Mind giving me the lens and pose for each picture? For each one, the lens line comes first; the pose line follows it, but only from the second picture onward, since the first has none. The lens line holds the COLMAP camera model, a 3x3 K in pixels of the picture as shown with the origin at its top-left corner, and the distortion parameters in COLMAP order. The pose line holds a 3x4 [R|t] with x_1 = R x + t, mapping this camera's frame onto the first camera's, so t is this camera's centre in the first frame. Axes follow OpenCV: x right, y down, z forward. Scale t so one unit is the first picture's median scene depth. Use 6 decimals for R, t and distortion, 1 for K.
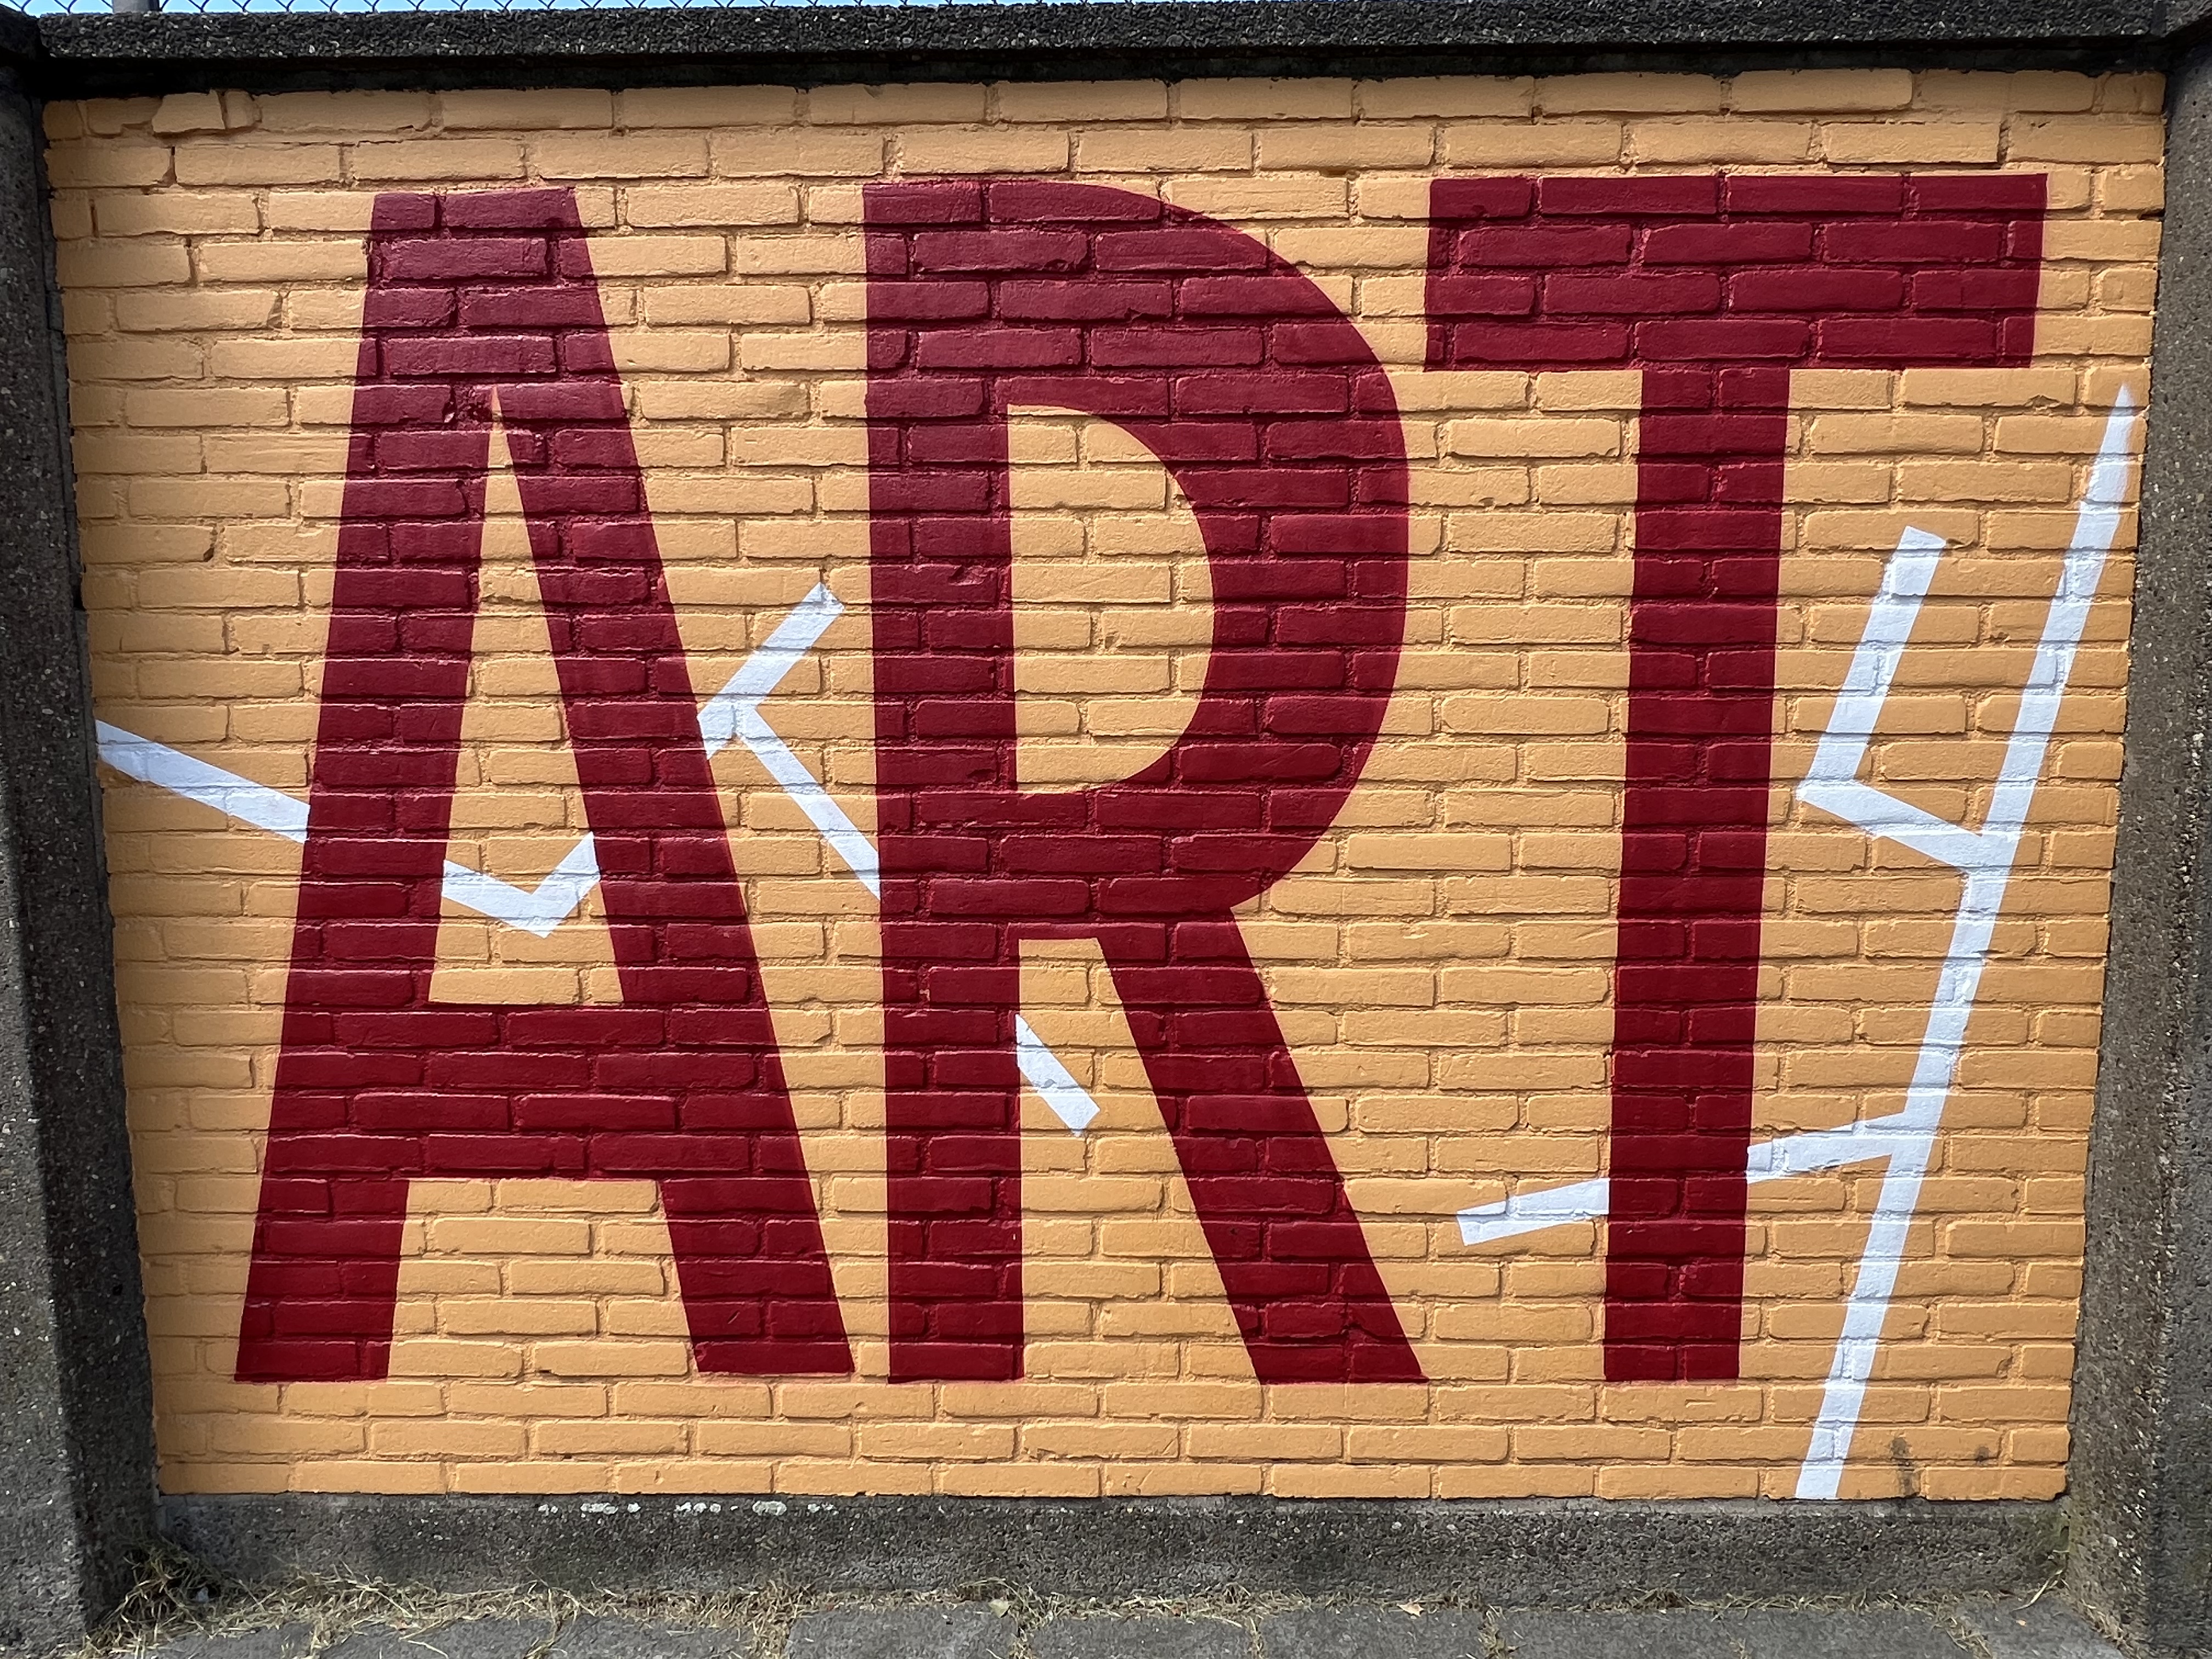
lens RADIAL K [[1407.3, 0, 1106.0], [0, 1407.3, 829.5], [0, 0, 1]] dist [0.004830, -0.000718]
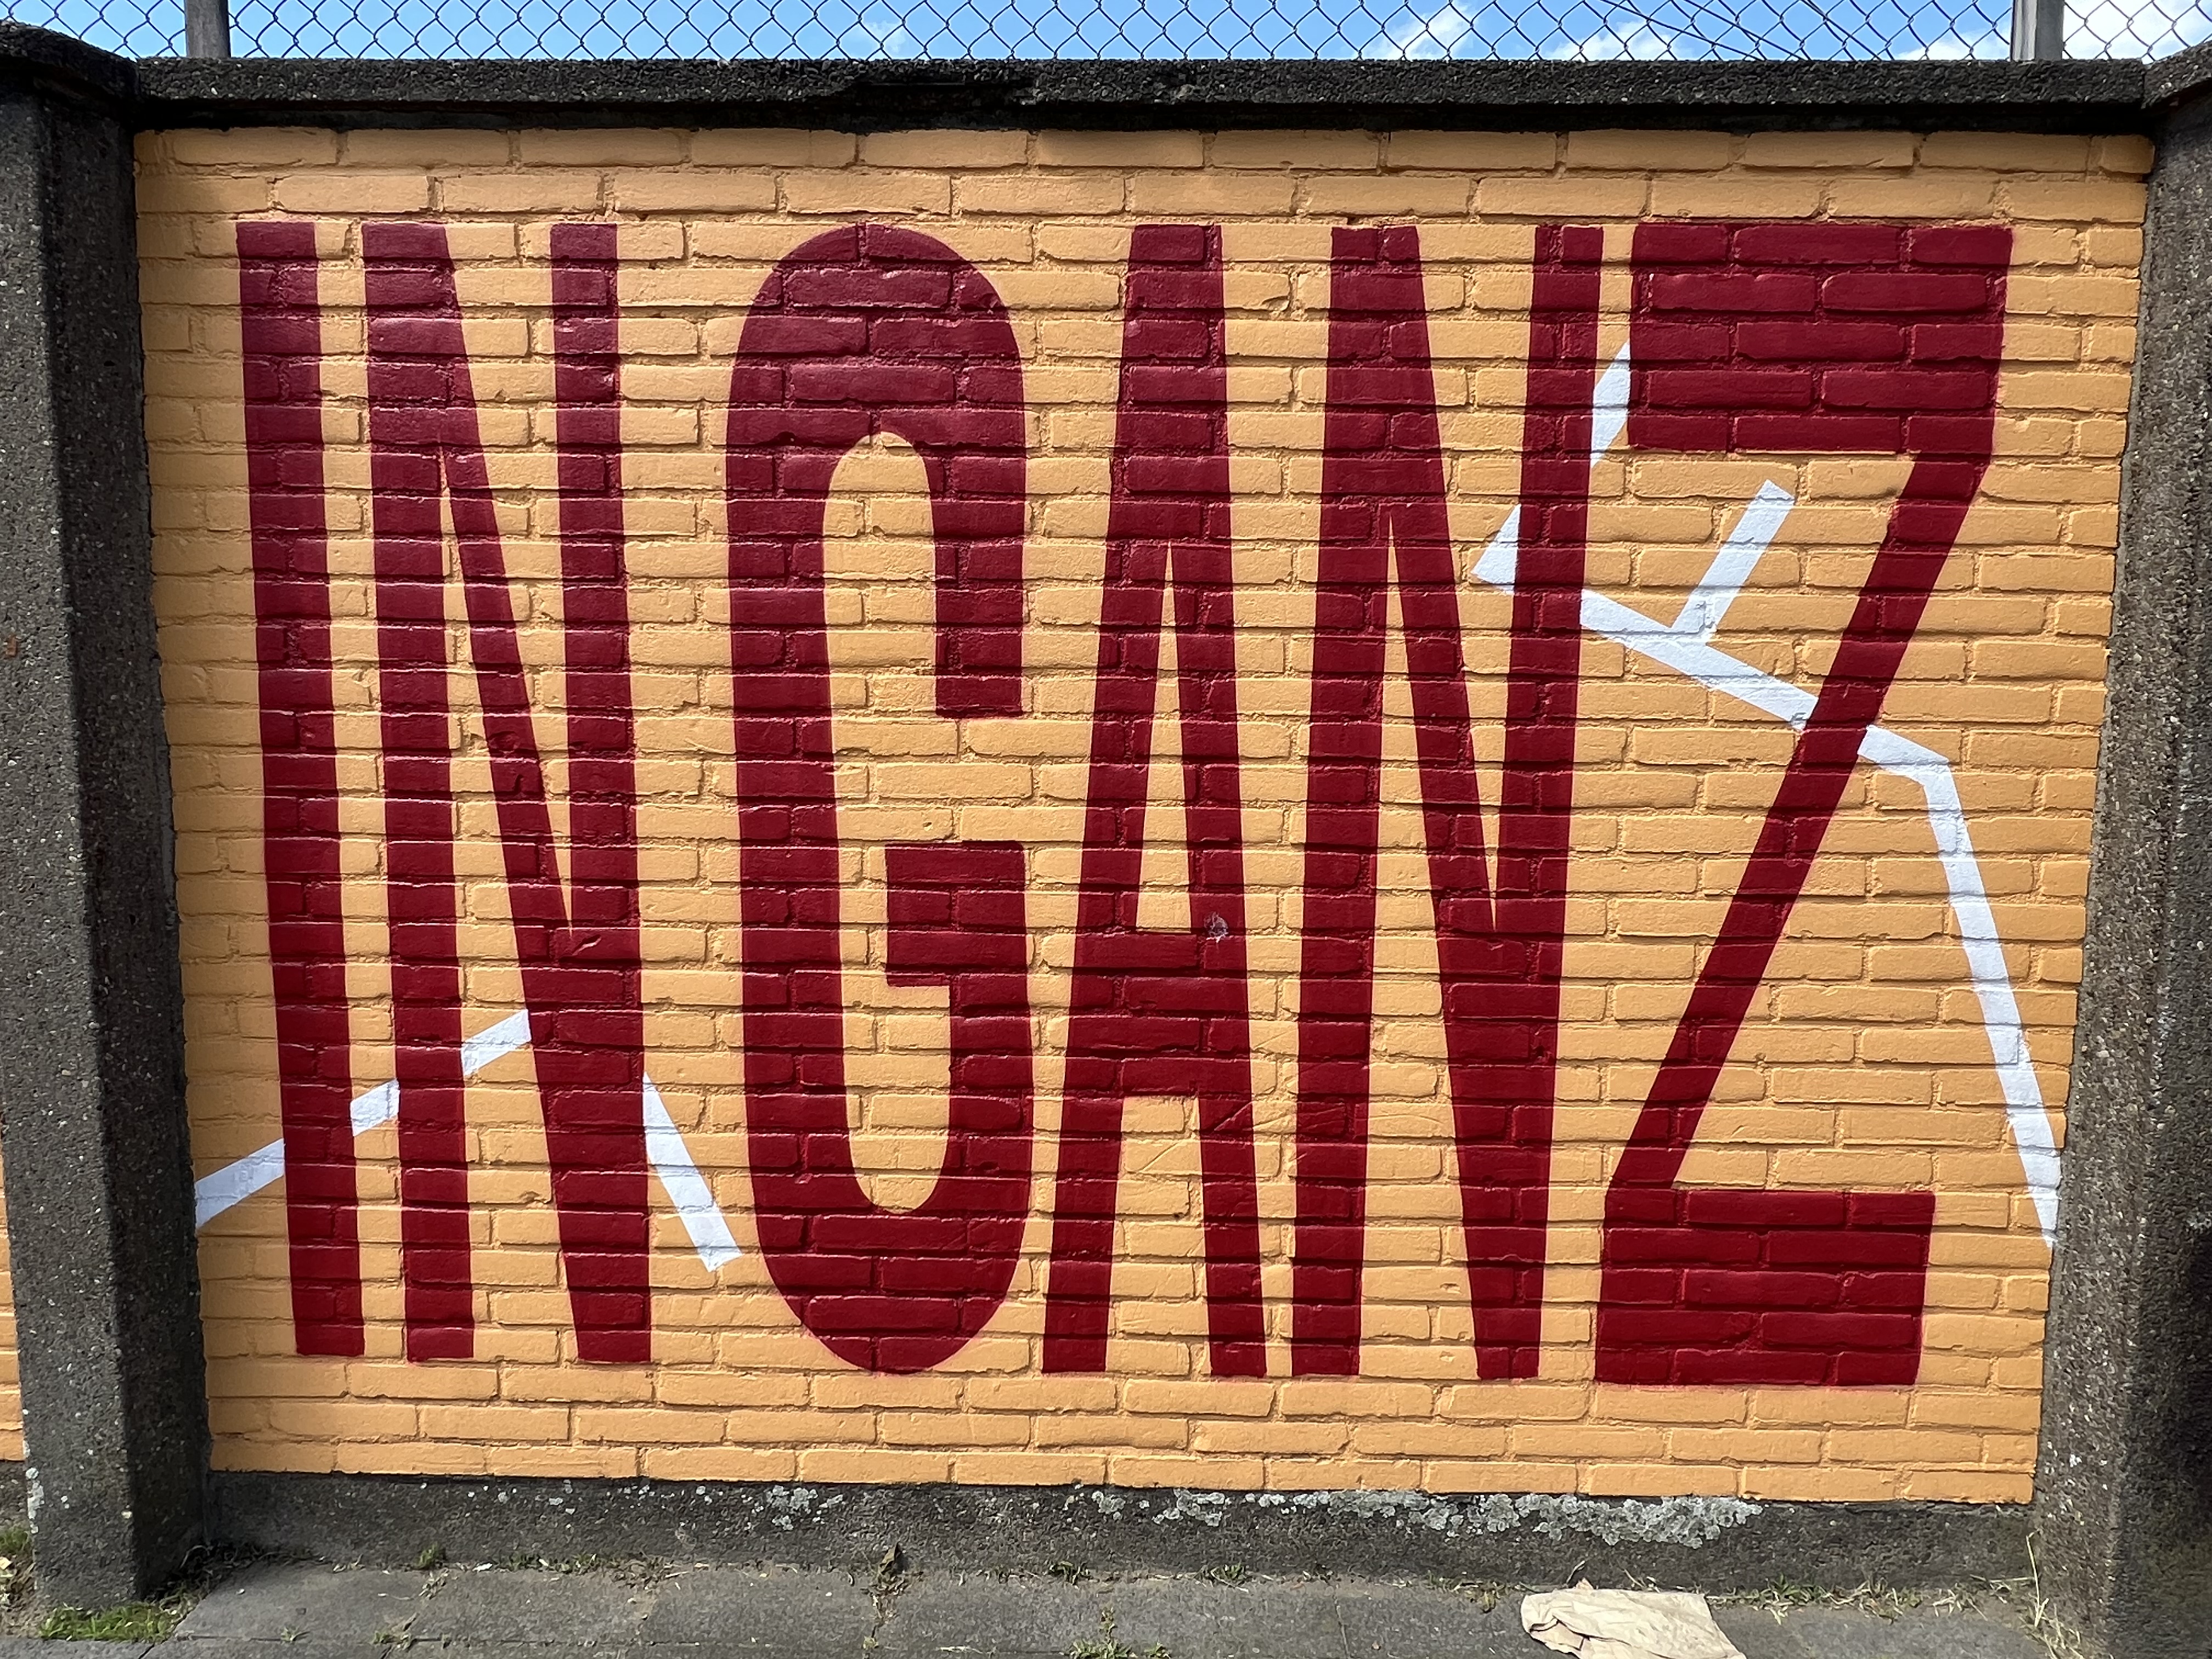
lens RADIAL K [[1350.7, 0, 1106.0], [0, 1350.7, 829.5], [0, 0, 1]] dist [0.003542, 0.000705]
pose [[0.999890, 0.014646, 0.002360, -0.300398], [-0.014621, 0.999838, -0.010474, 0.000778], [-0.002513, 0.010438, 0.999942, 0.005856]]
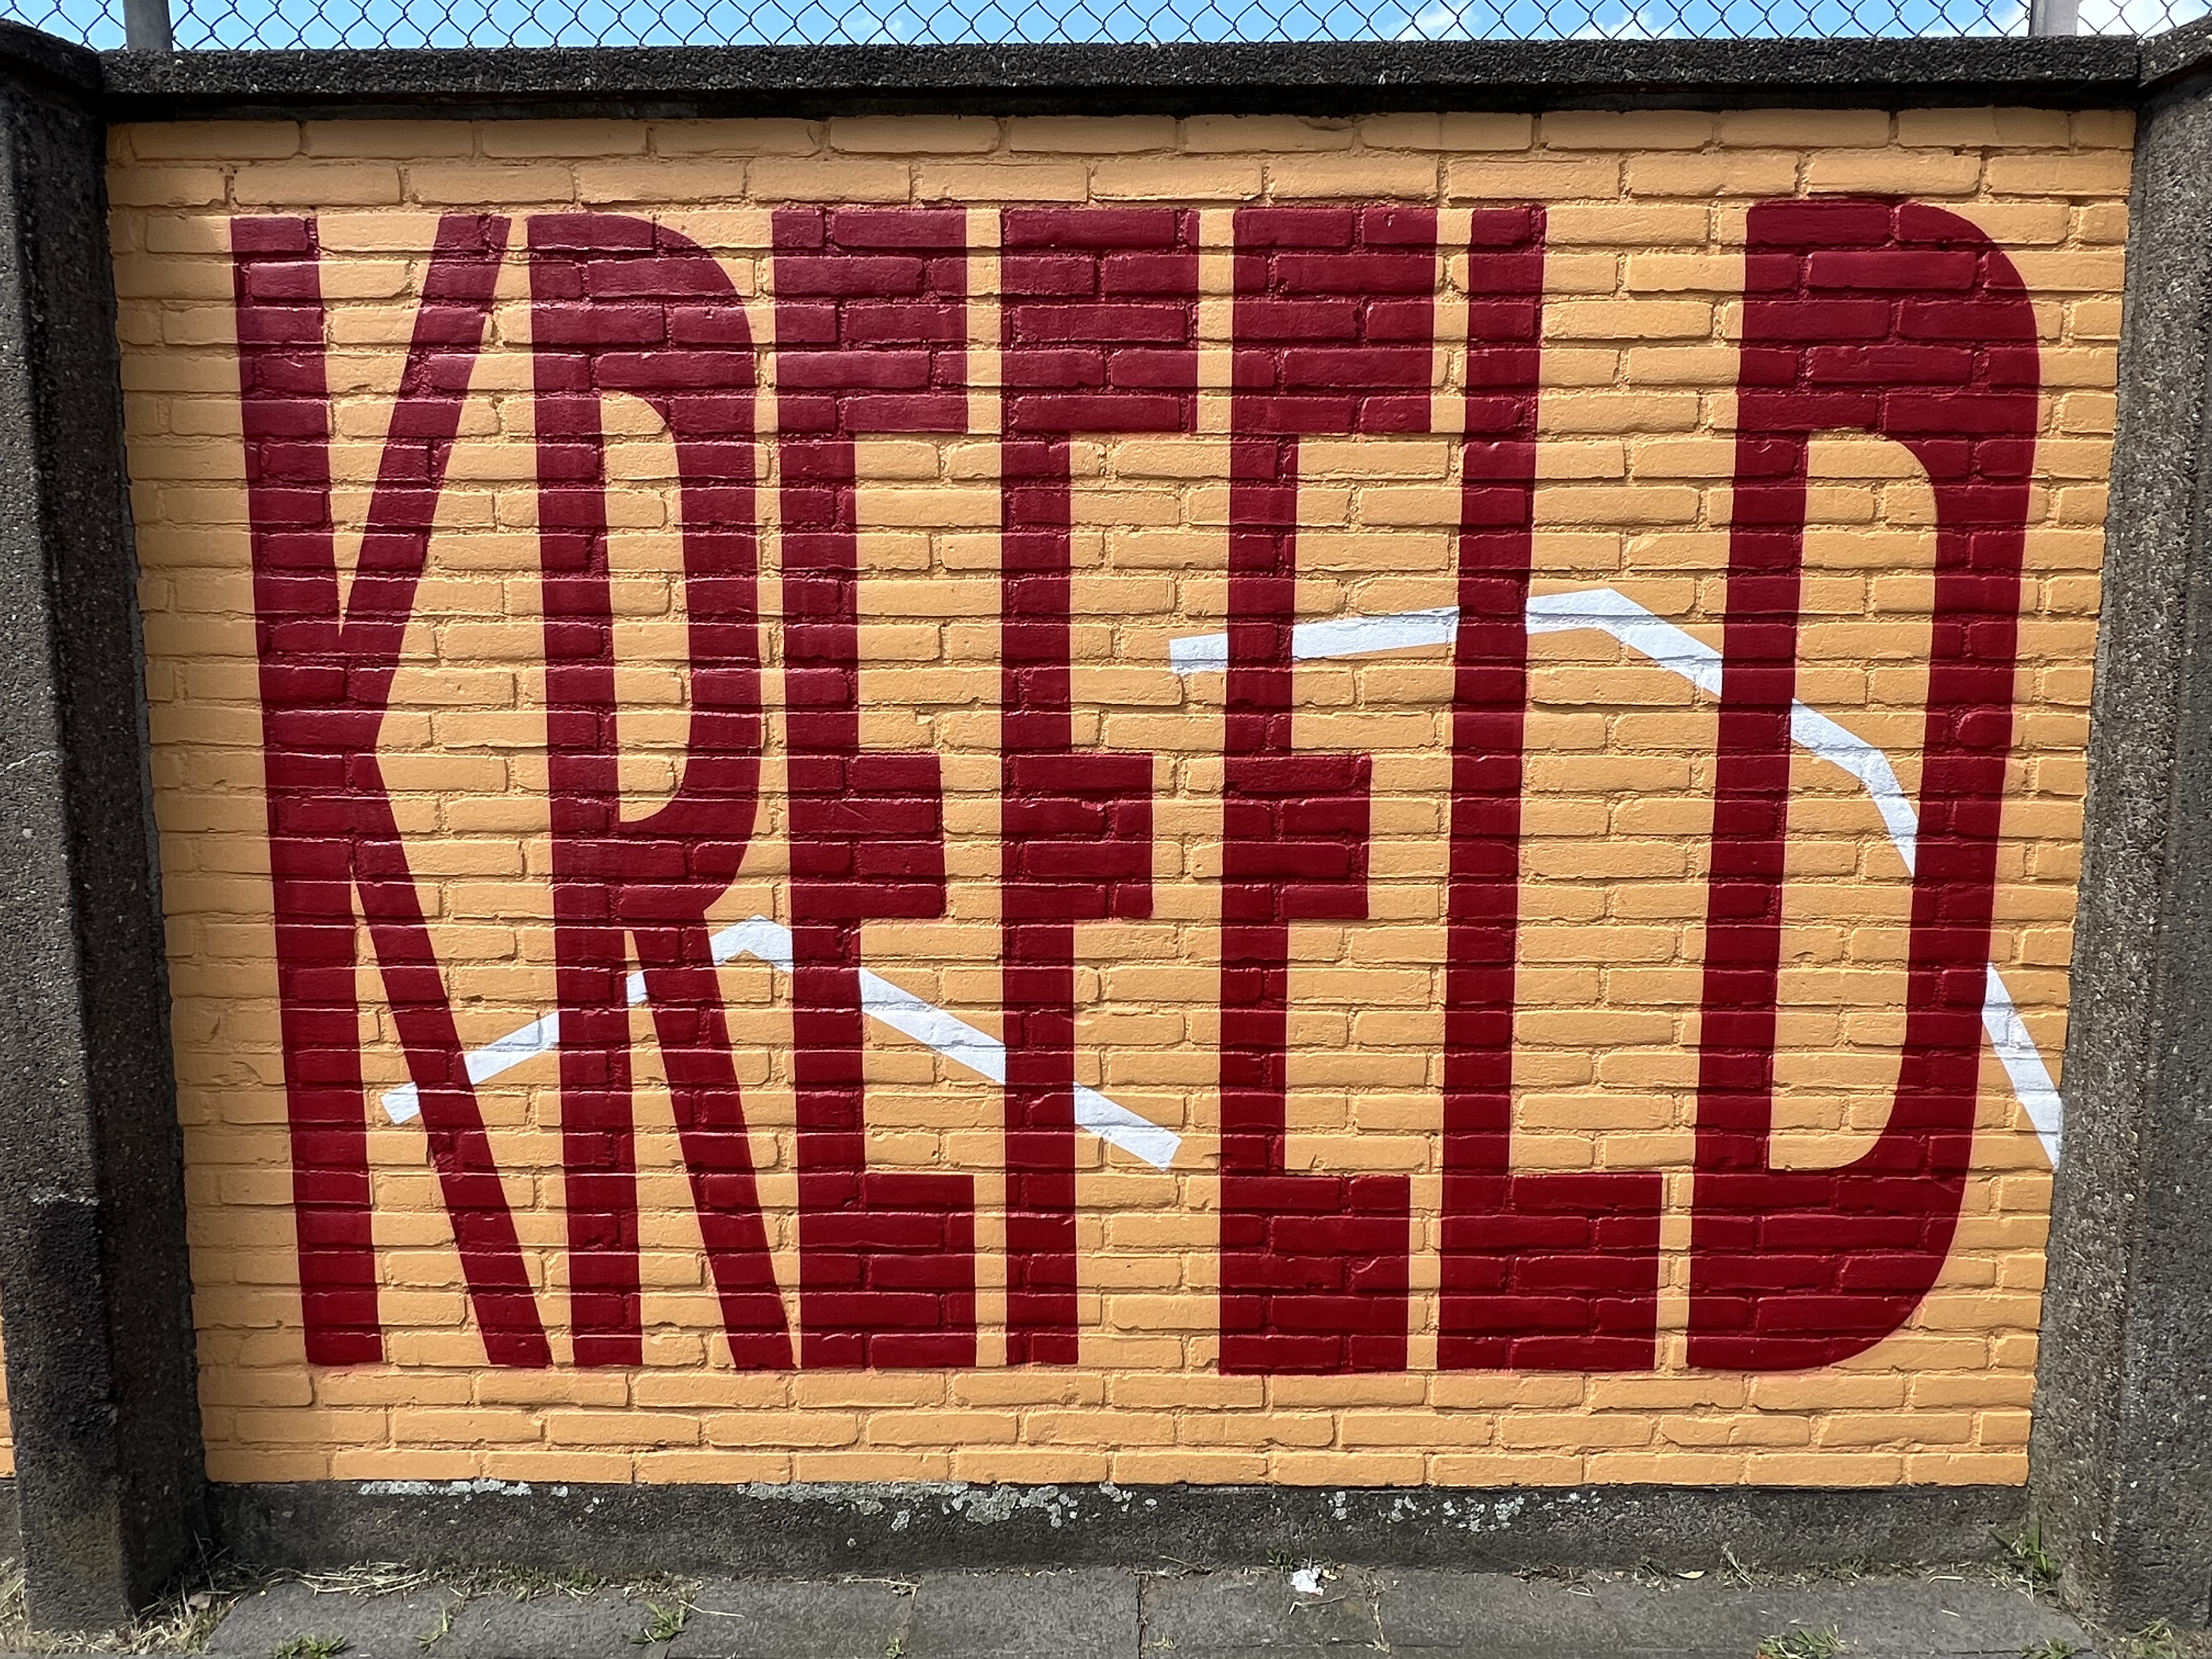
lens RADIAL K [[1359.4, 0, 1106.0], [0, 1359.4, 829.5], [0, 0, 1]] dist [0.003795, 0.002561]
pose [[0.999979, 0.003309, 0.005561, -0.194423], [-0.003285, 0.999985, -0.004356, 0.000277], [-0.005575, 0.004338, 0.999975, 0.003896]]
